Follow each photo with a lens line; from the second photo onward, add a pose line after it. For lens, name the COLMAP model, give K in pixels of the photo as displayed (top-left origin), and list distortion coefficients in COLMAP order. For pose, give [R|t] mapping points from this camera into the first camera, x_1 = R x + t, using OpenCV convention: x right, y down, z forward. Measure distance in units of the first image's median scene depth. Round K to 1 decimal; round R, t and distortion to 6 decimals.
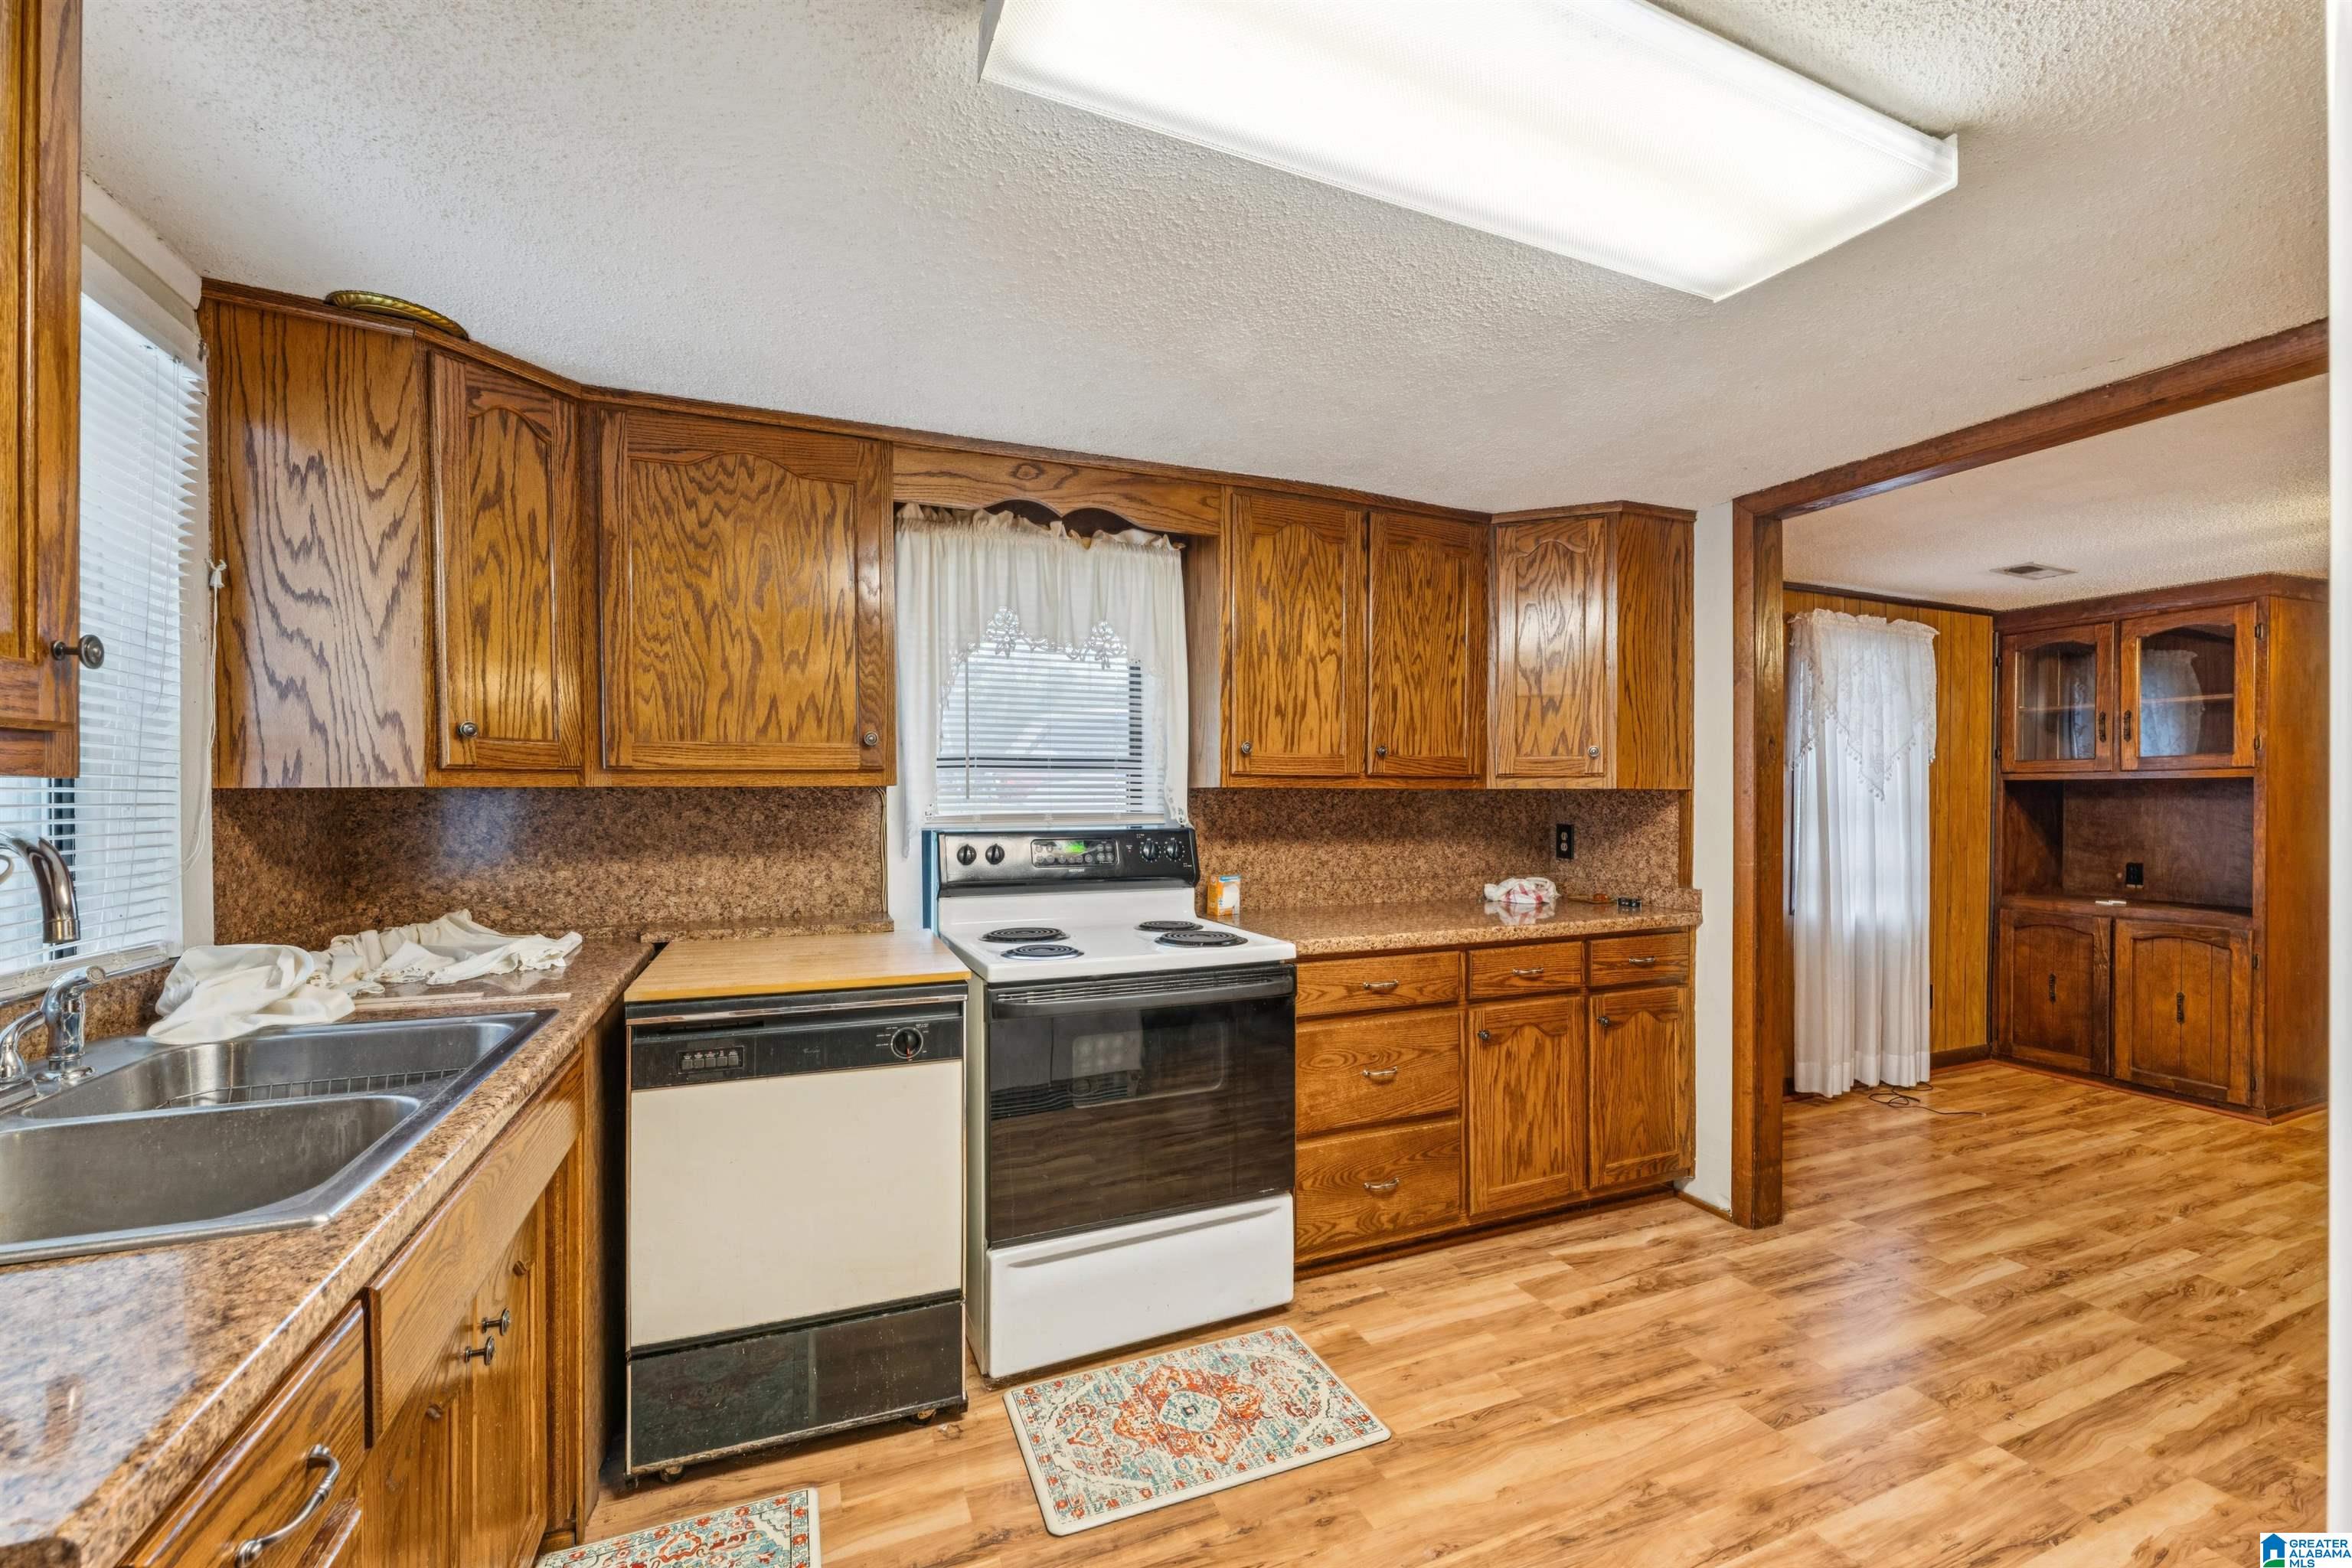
lens RADIAL K [[950.8, 0, 1192.2], [0, 950.8, 802.9], [0, 0, 1]] dist [-0.000949, 0.001206]
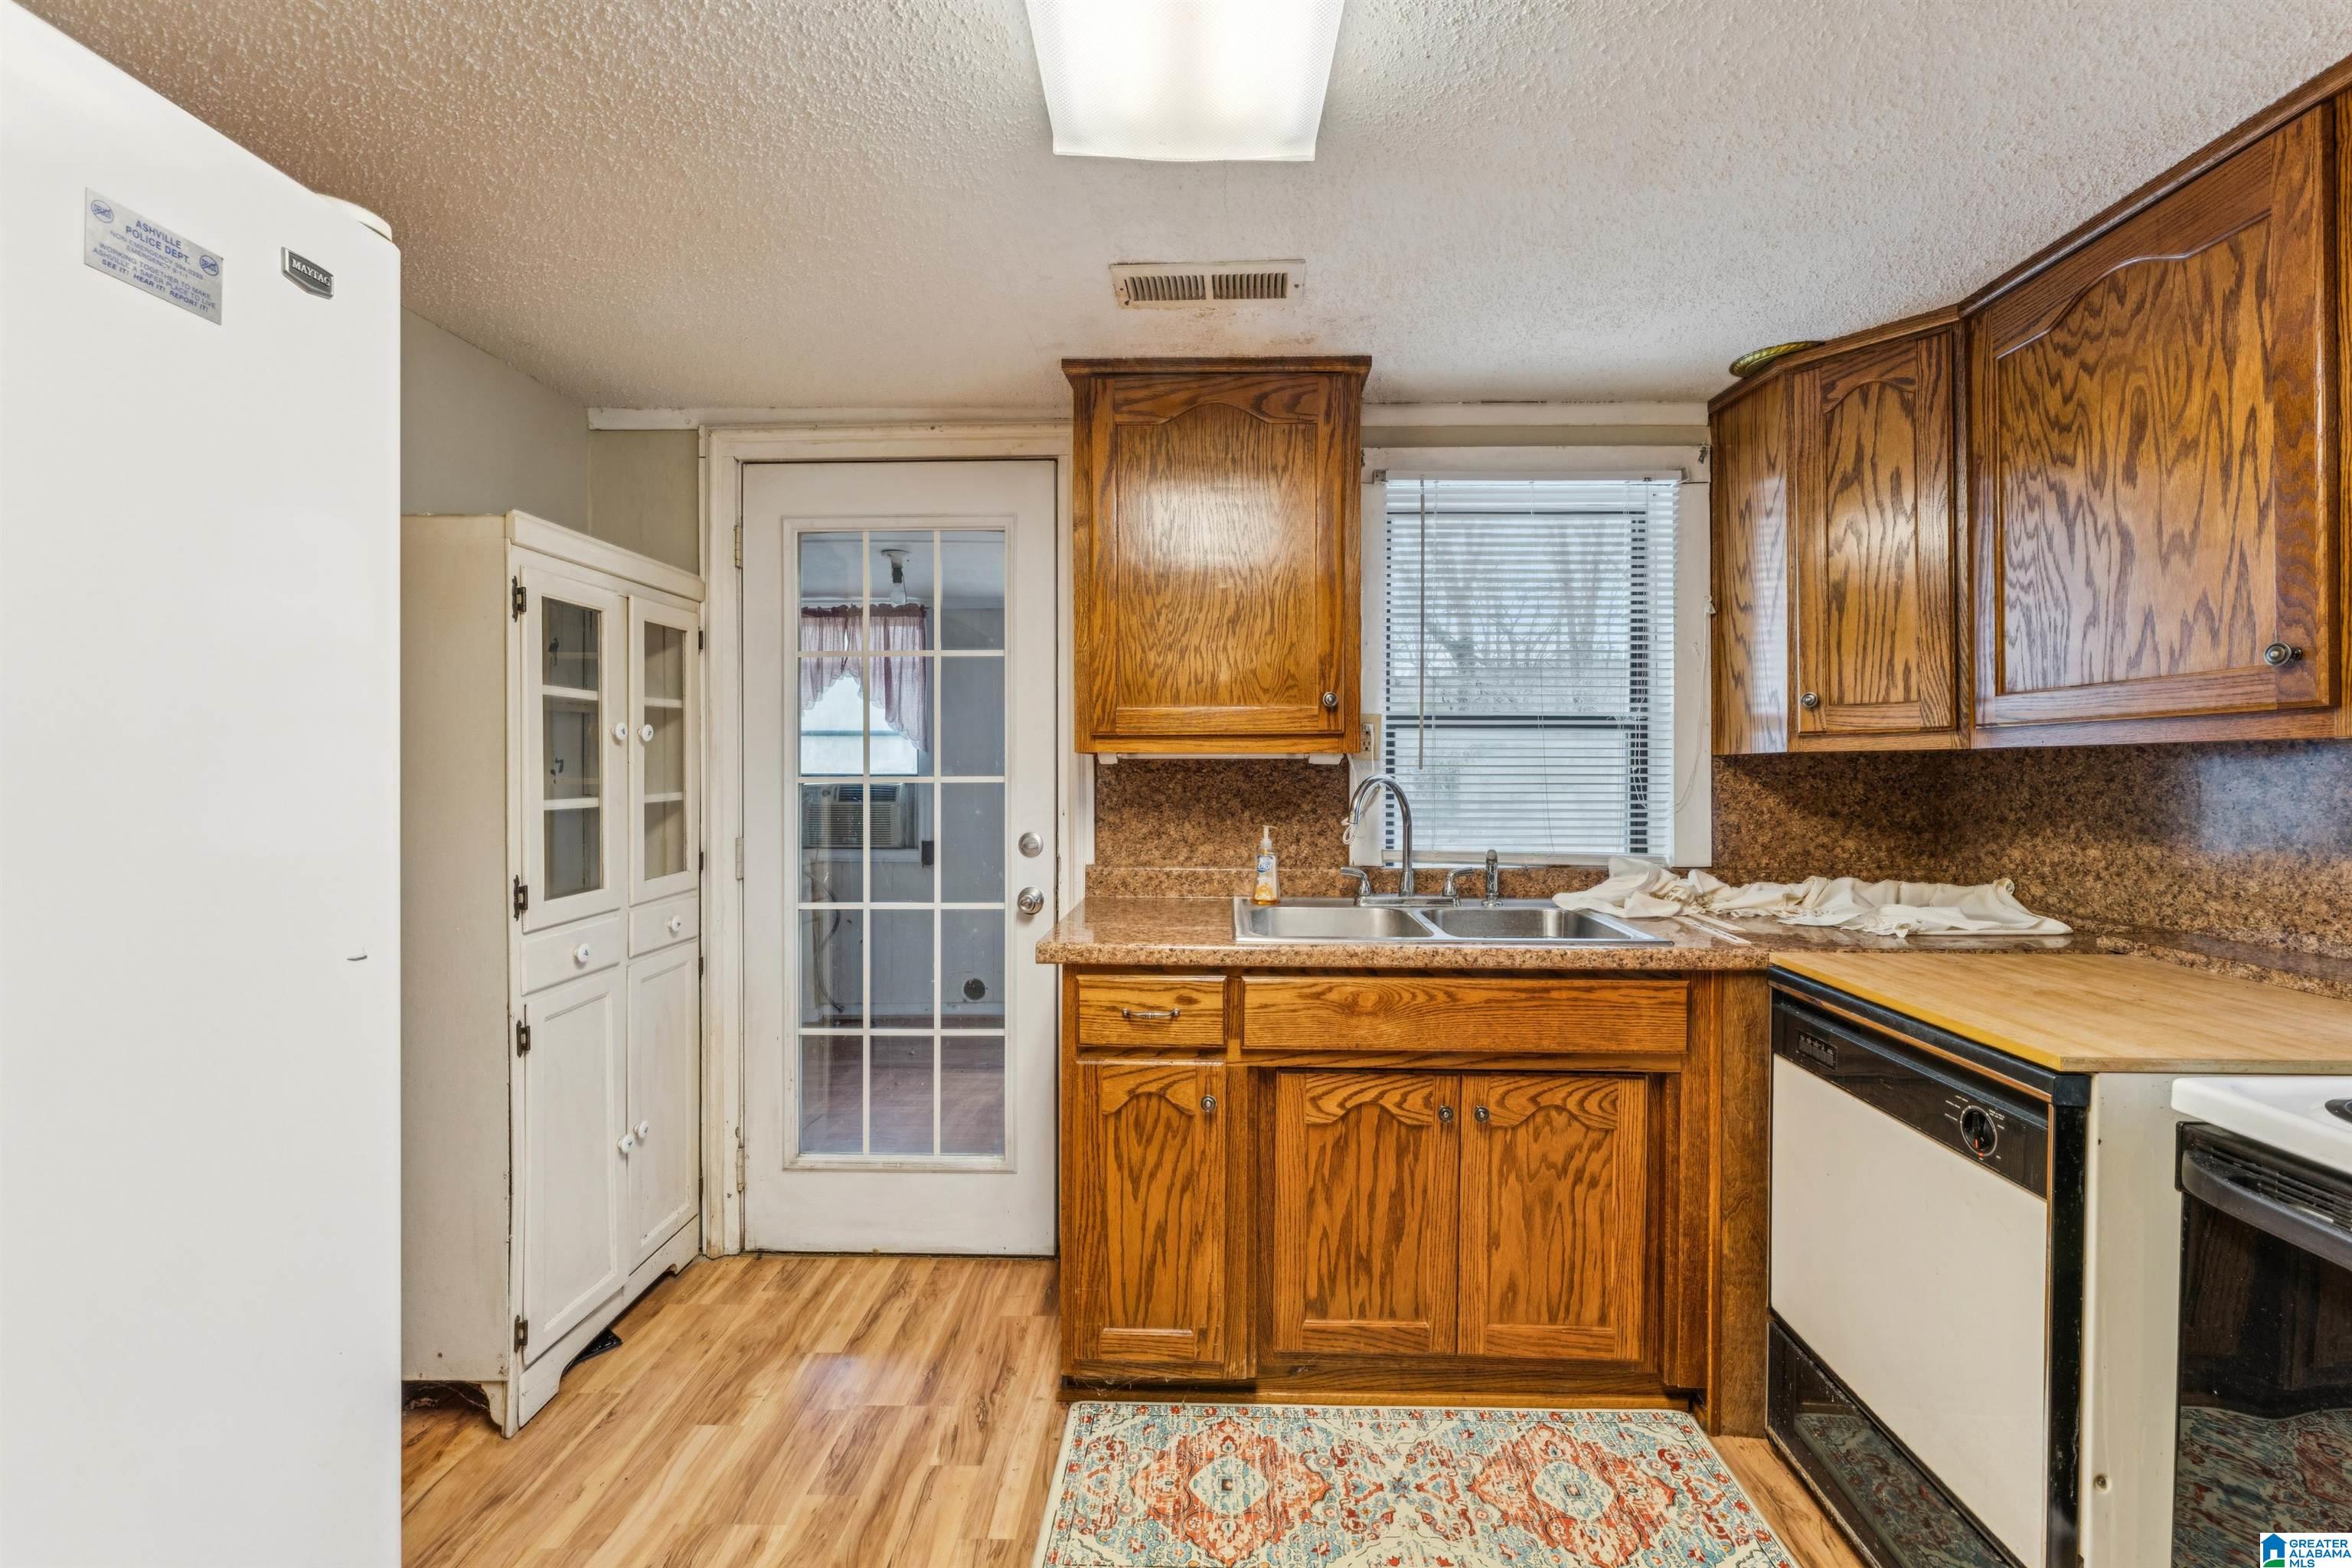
lens RADIAL K [[950.8, 0, 1199.8], [0, 950.8, 767.2], [0, 0, 1]] dist [-0.000949, 0.001206]
pose [[-0.406462, 0.001529, -0.913666, 0.449329], [-0.006726, 0.999966, 0.004666, 0.001038], [0.913643, 0.008042, -0.406438, 0.668099]]
